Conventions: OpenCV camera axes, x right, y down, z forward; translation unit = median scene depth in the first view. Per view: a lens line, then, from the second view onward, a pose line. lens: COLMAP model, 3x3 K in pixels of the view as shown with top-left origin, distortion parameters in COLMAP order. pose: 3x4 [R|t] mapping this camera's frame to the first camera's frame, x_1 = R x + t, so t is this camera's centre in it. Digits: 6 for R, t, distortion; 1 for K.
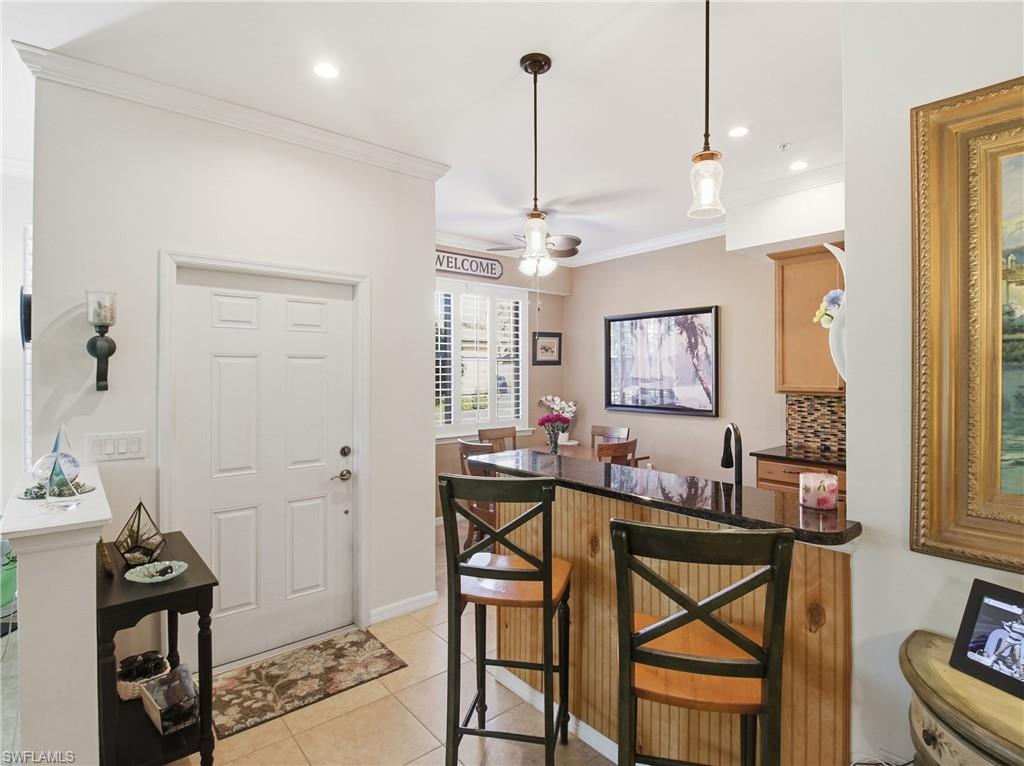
lens RADIAL K [[561.2, 0, 527.1], [0, 561.2, 376.2], [0, 0, 1]] dist [-0.007999, -0.010649]
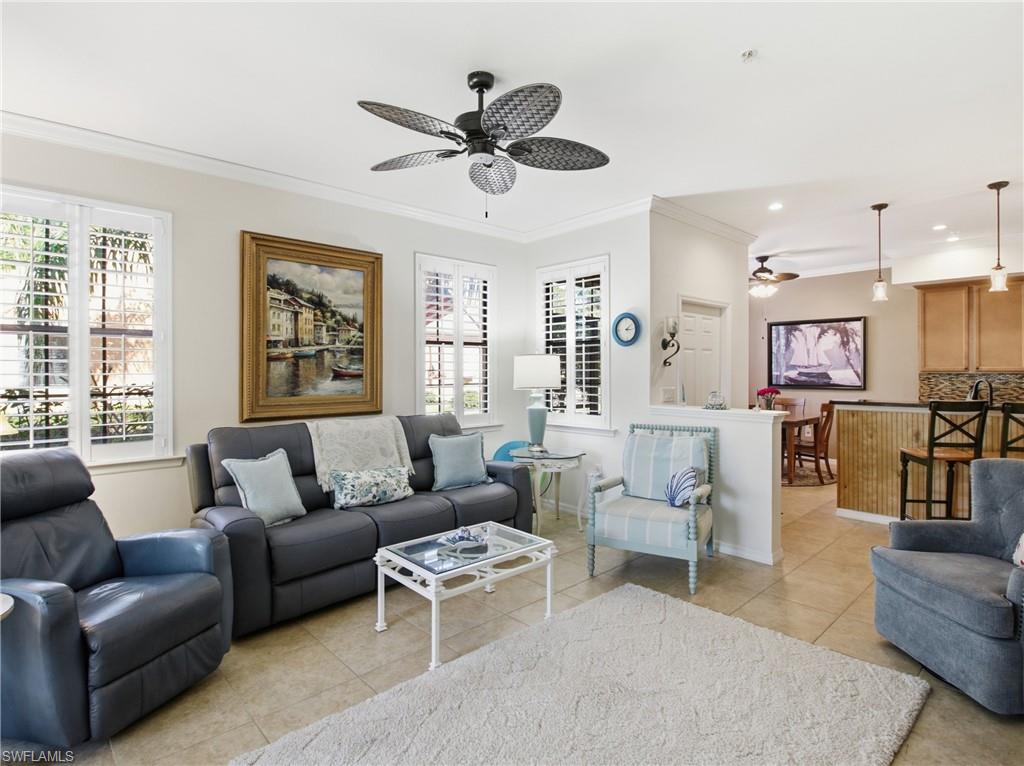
lens RADIAL K [[561.2, 0, 519.3], [0, 561.2, 373.5], [0, 0, 1]] dist [-0.007999, -0.010649]
pose [[0.998117, -0.006429, 0.061001, -0.689622], [0.006267, 0.999976, 0.002839, 0.017993], [-0.061018, -0.002451, 0.998134, -0.453294]]
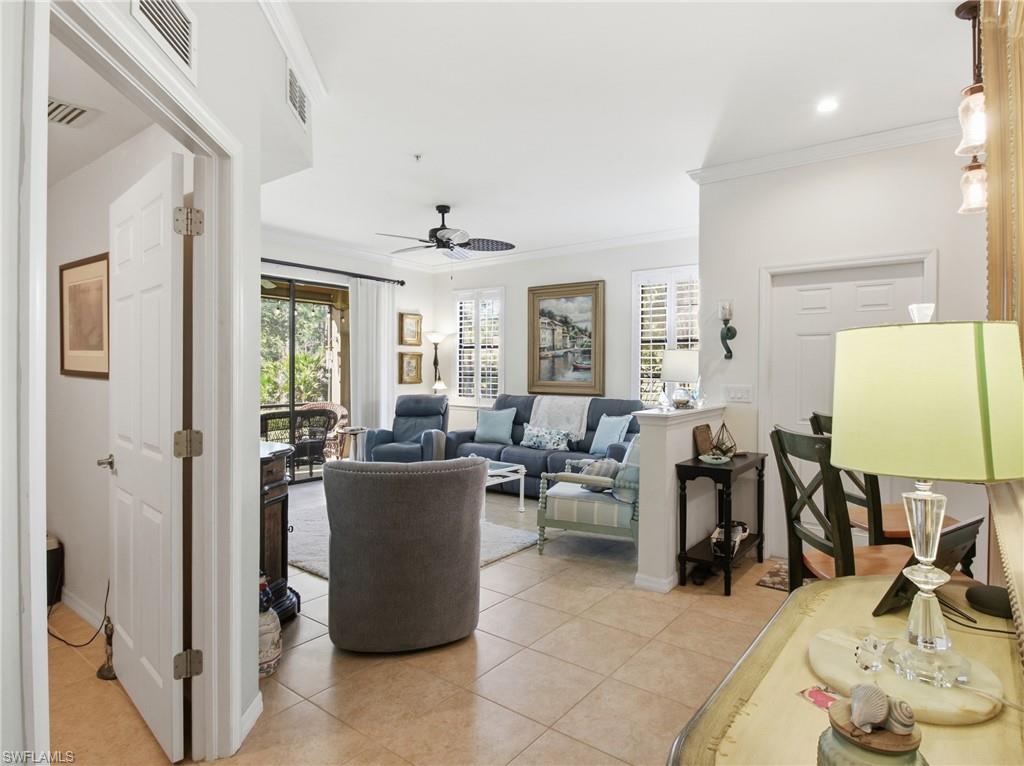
lens RADIAL K [[598.0, 0, 516.6], [0, 598.0, 382.3], [0, 0, 1]] dist [-0.000203, -0.015616]
pose [[0.207693, 0.014608, -0.978085, 0.419878], [-0.002744, 0.999893, 0.014351, 0.035013], [0.978190, -0.000297, 0.207711, 0.003756]]
